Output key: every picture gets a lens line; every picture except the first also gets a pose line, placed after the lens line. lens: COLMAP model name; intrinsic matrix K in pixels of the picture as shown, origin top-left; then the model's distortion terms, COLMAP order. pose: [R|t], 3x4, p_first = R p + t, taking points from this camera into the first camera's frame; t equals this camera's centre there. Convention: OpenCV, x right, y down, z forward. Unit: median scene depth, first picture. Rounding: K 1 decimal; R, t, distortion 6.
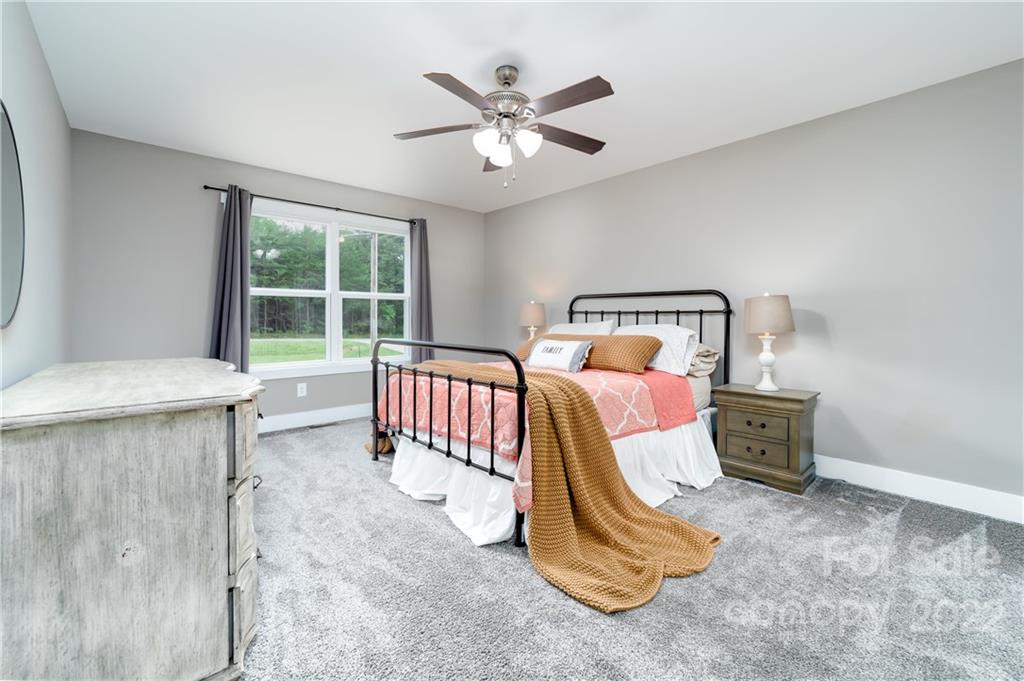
lens RADIAL K [[422.3, 0, 509.4], [0, 422.3, 321.9], [0, 0, 1]] dist [-0.024485, 0.009718]
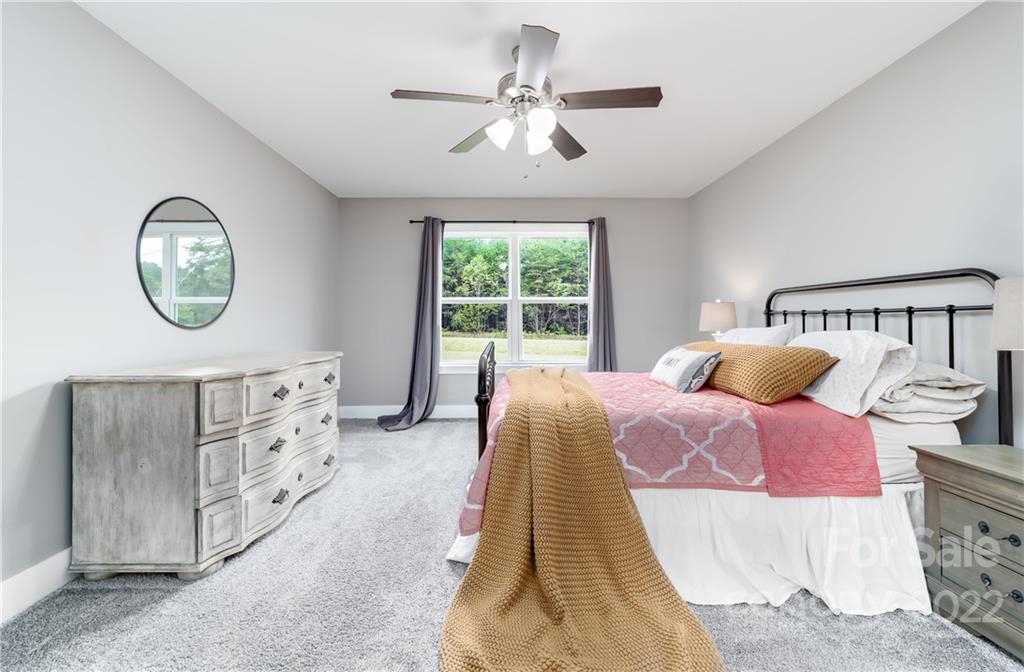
lens RADIAL K [[429.3, 0, 512.4], [0, 429.3, 316.8], [0, 0, 1]] dist [-0.021907, 0.009545]
pose [[0.764753, -0.010809, -0.644232, 0.411173], [-0.001723, 0.999821, -0.018820, -0.001564], [0.644321, 0.015503, 0.764598, 0.207255]]
